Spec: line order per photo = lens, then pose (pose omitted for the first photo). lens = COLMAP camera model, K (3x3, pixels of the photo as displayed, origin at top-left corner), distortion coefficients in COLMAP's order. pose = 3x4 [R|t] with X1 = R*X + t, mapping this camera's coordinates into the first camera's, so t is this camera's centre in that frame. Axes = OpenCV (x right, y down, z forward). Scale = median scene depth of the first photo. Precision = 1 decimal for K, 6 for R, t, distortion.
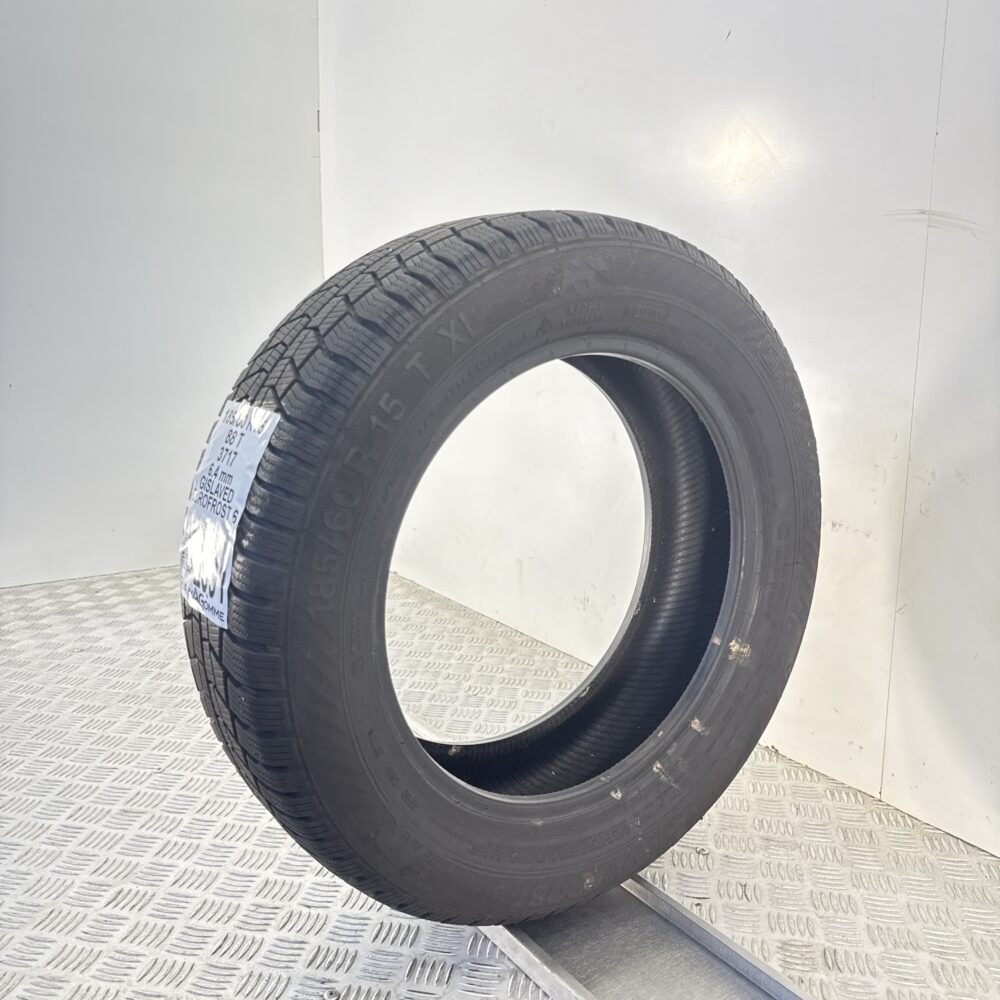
lens RADIAL K [[981.3, 0, 495.4], [0, 981.3, 501.9], [0, 0, 1]] dist [0.158989, -0.496959]
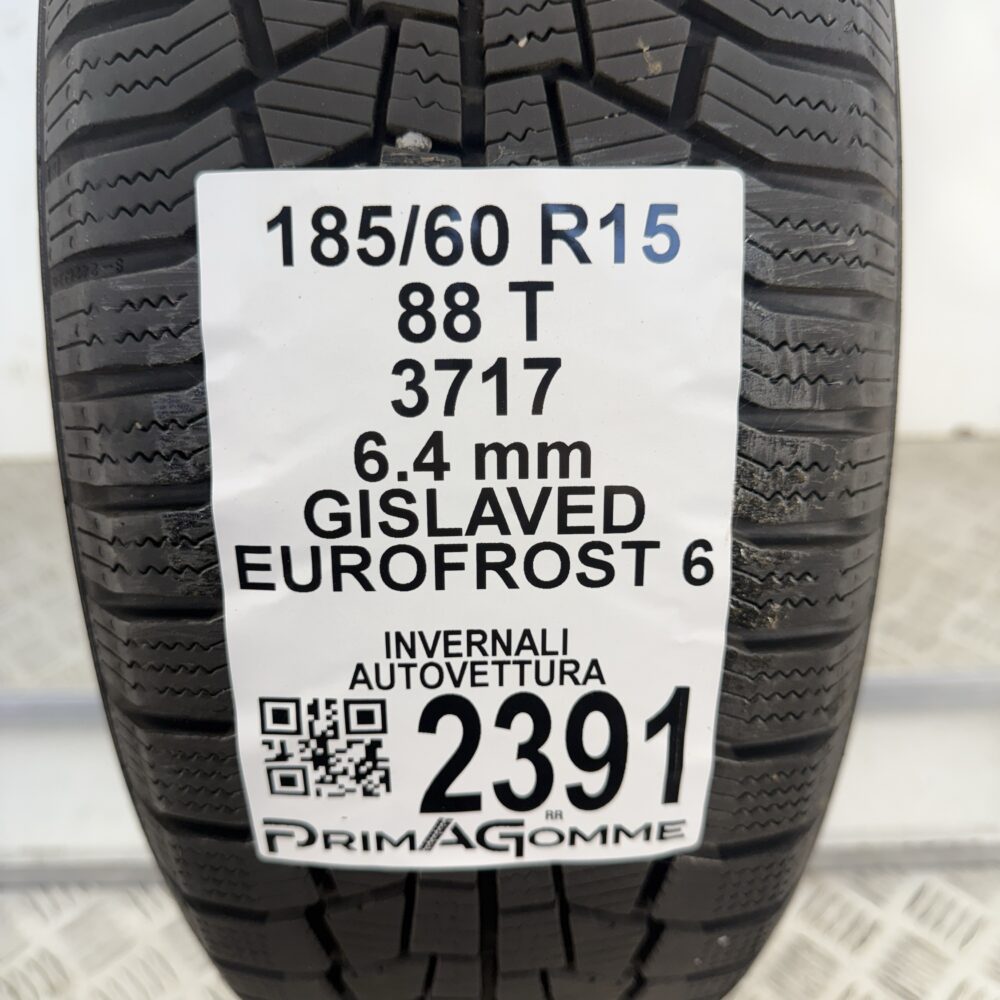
lens RADIAL K [[981.3, 0, 495.4], [0, 981.3, 501.9], [0, 0, 1]] dist [0.158989, -0.496959]
pose [[0.537259, -0.486886, 0.688691, -0.466493], [0.177271, 0.863495, 0.472176, -0.143706], [-0.824577, -0.131596, 0.550232, 0.846143]]
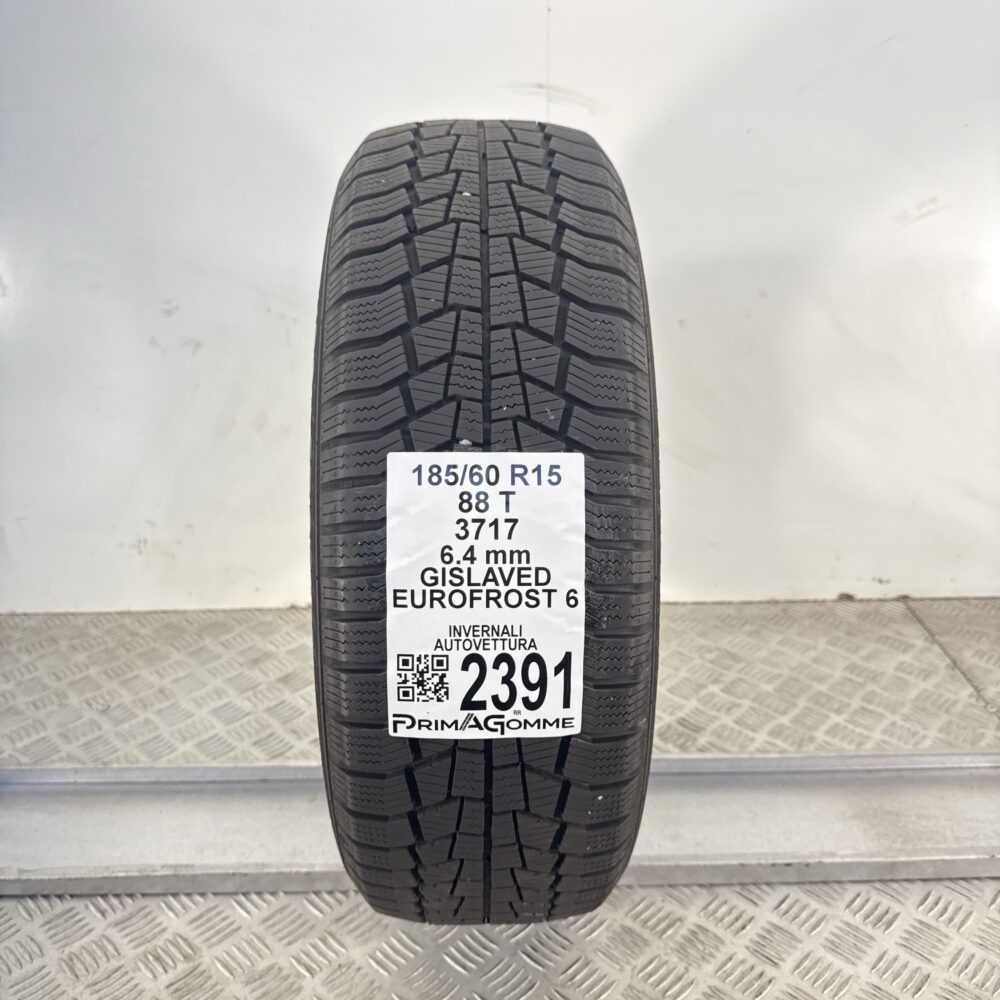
lens RADIAL K [[974.5, 0, 503.6], [0, 974.5, 502.8], [0, 0, 1]] dist [0.140718, -0.383904]
pose [[0.534532, -0.338672, 0.774323, -0.807720], [0.166164, 0.940430, 0.296616, -0.272349], [-0.828652, -0.029886, 0.558965, 0.594460]]
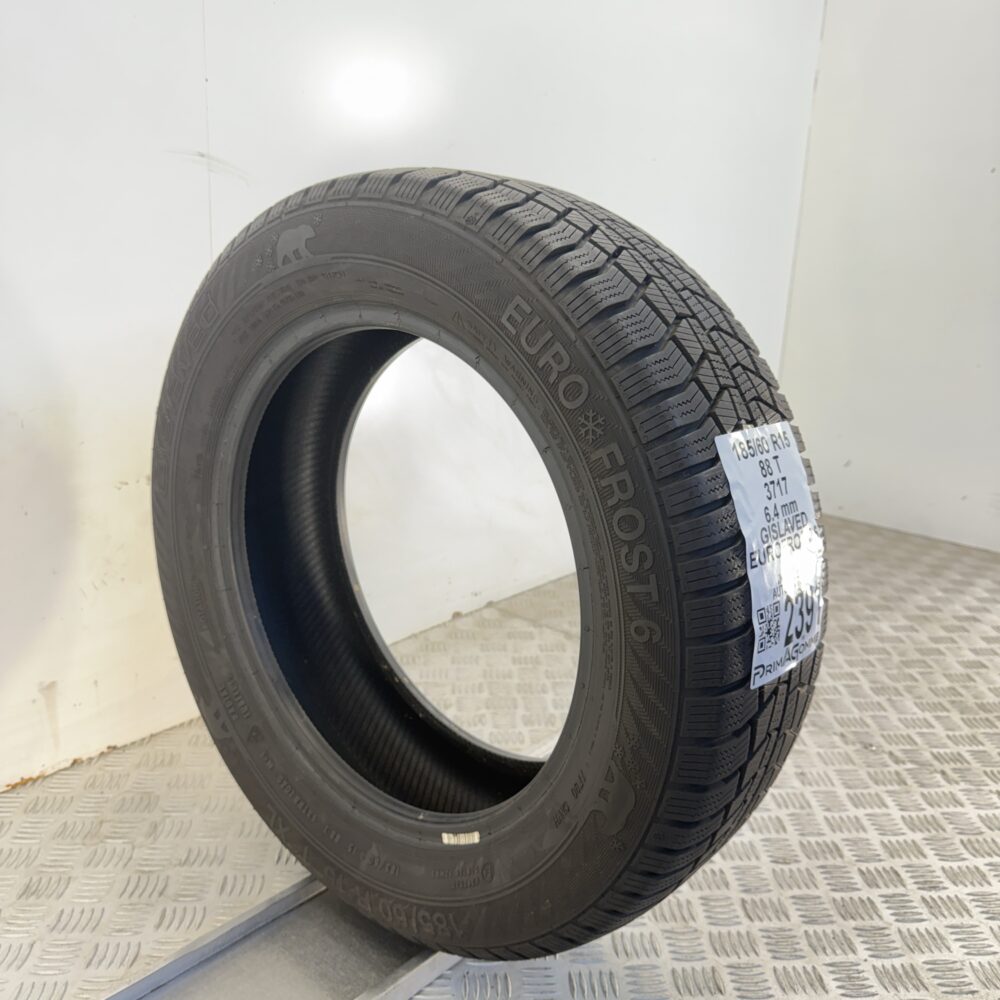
lens RADIAL K [[974.5, 0, 503.6], [0, 974.5, 502.8], [0, 0, 1]] dist [0.140718, -0.383904]
pose [[-0.277480, -0.273829, 0.920882, -0.998077], [0.129839, 0.939039, 0.318351, -0.337938], [-0.951918, 0.207902, -0.225011, 1.423140]]
